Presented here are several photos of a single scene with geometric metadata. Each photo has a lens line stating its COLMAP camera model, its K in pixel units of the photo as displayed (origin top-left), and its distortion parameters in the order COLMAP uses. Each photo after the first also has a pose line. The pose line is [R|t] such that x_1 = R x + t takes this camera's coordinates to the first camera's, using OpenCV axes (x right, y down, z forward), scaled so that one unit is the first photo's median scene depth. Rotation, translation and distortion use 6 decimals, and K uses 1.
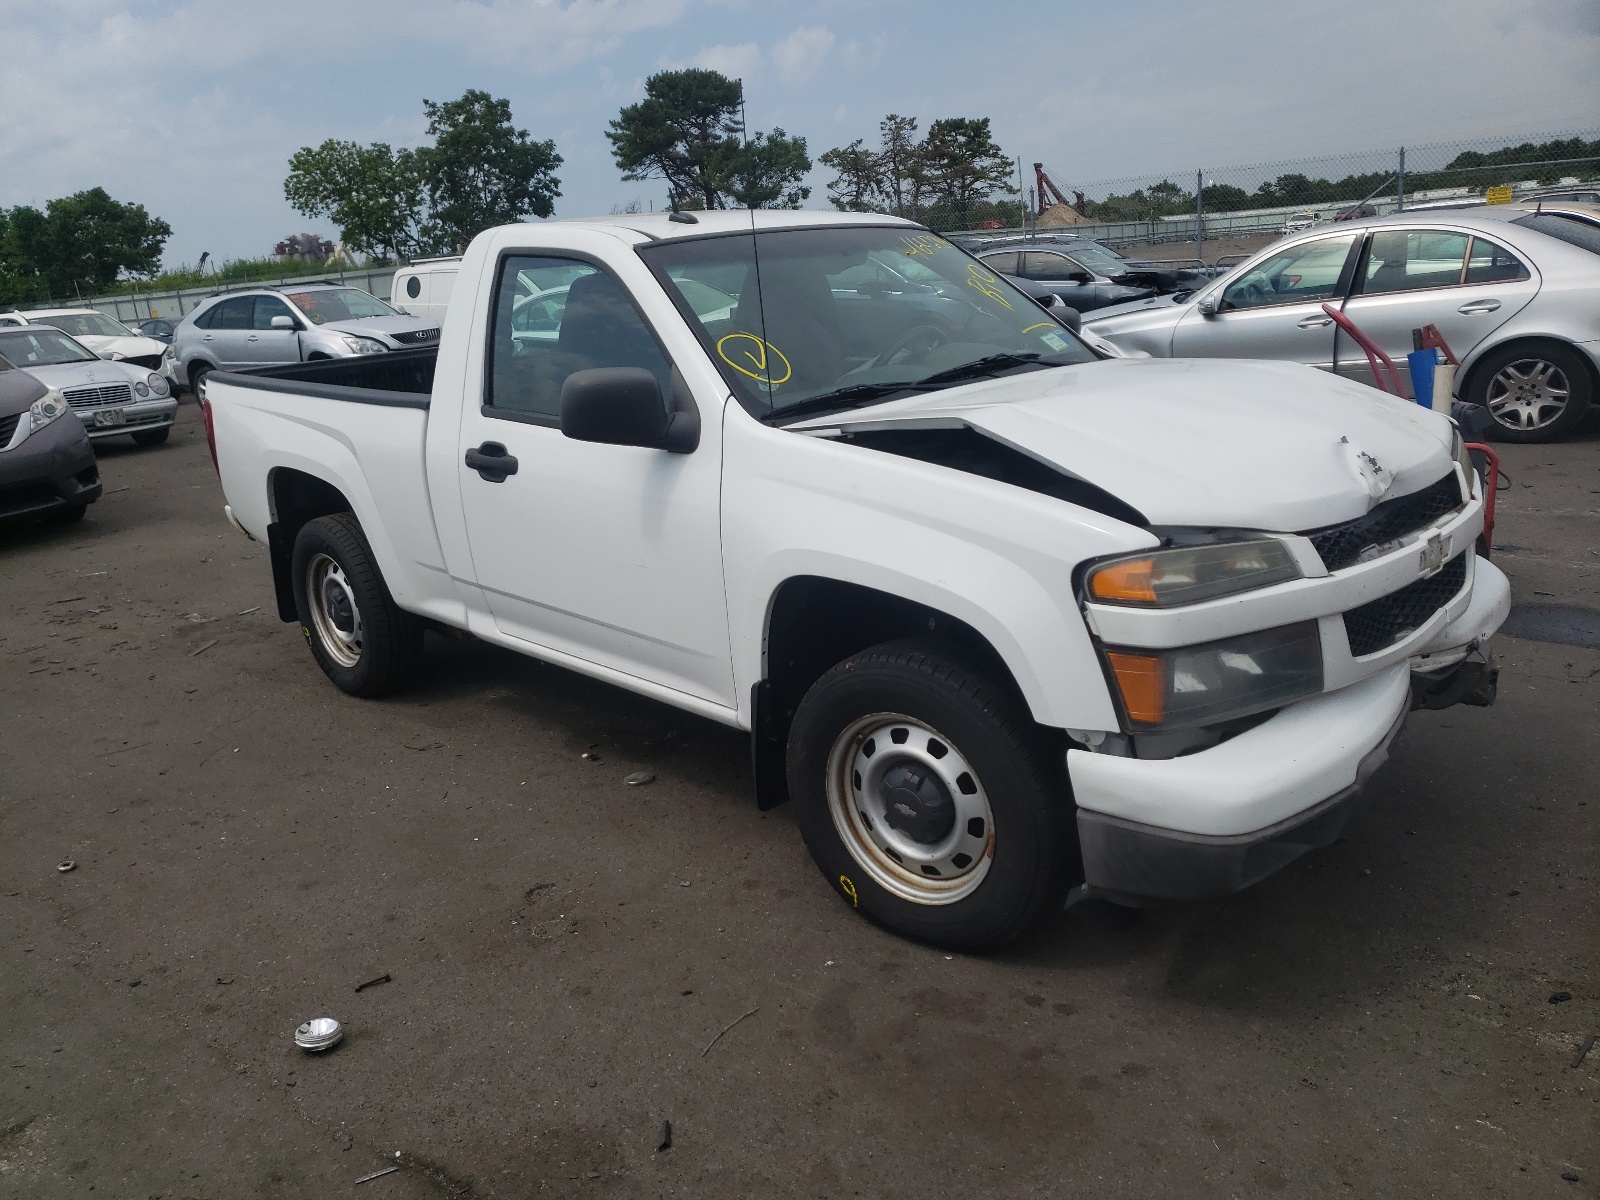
lens RADIAL K [[1204.2, 0, 800.2], [0, 1204.2, 603.2], [0, 0, 1]] dist [0.082198, 0.003723]
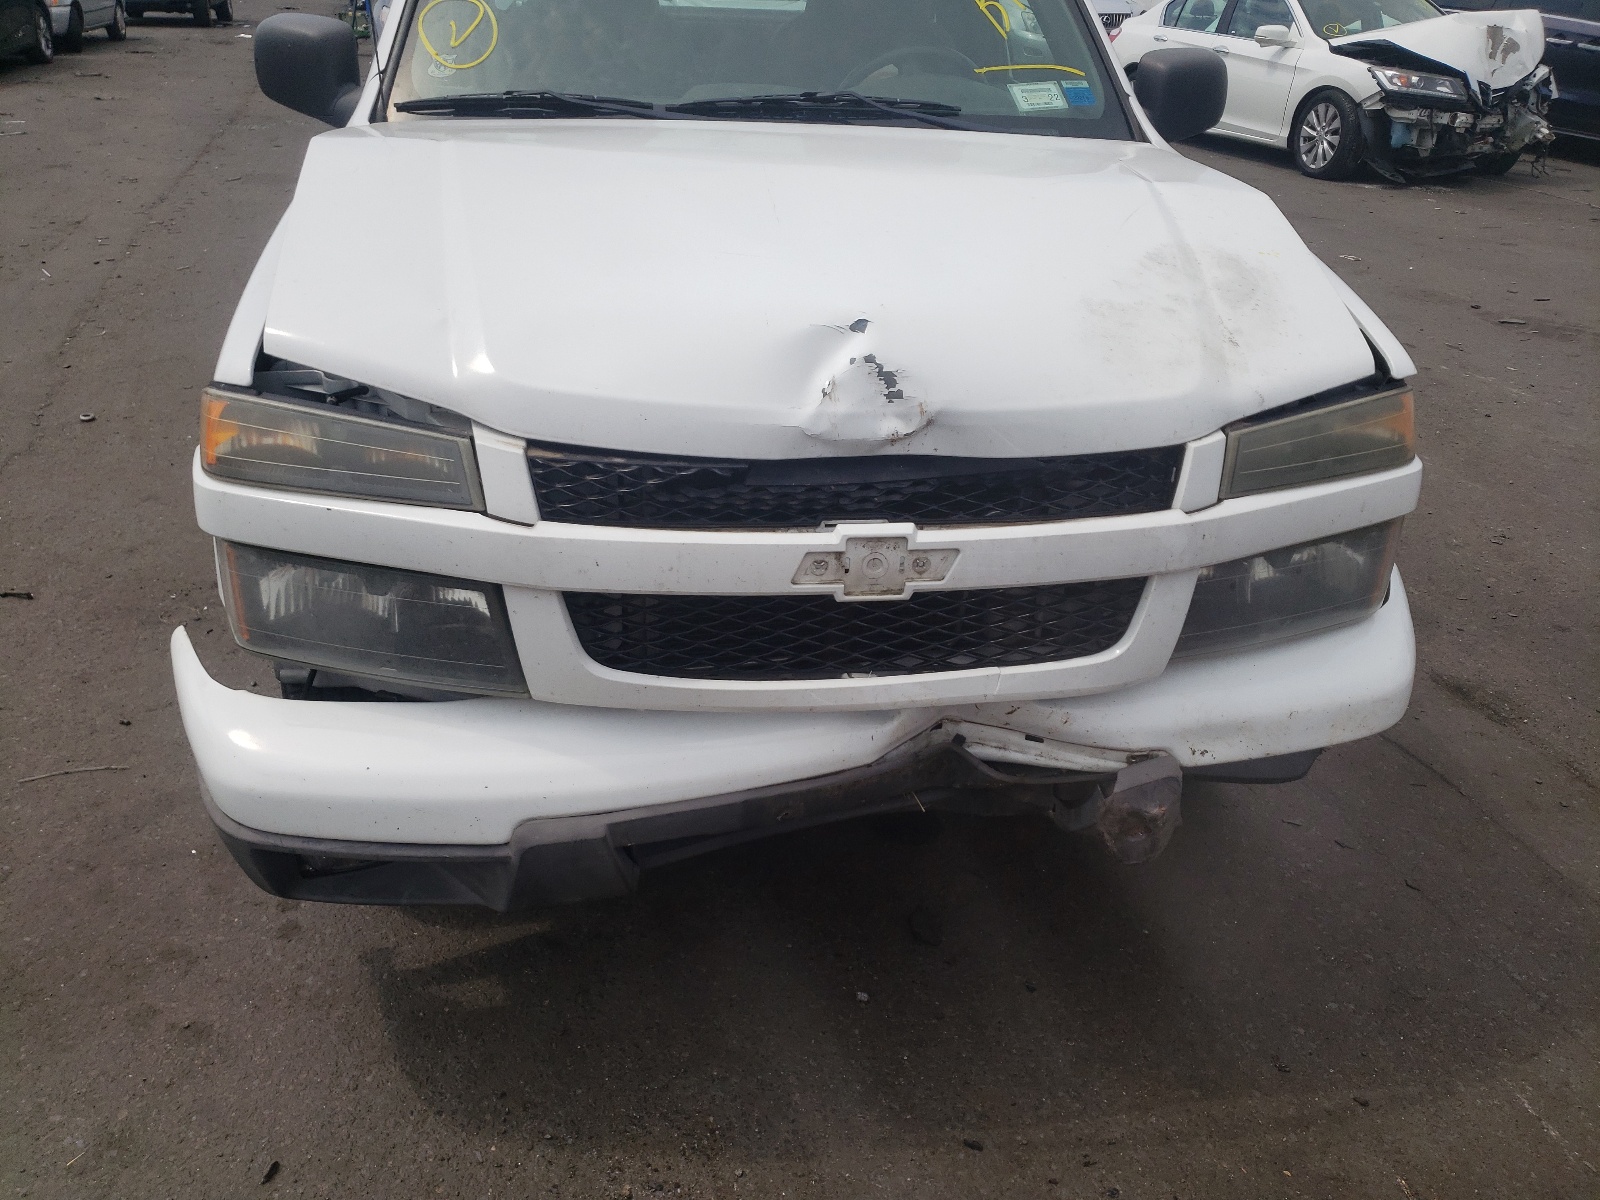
lens RADIAL K [[1259.1, 0, 799.2], [0, 1259.1, 604.9], [0, 0, 1]] dist [0.024477, 0.009150]
pose [[0.794113, 0.368049, -0.483657, 0.754141], [-0.254454, 0.924023, 0.285369, -0.174164], [0.551940, -0.103547, 0.827430, 0.493114]]
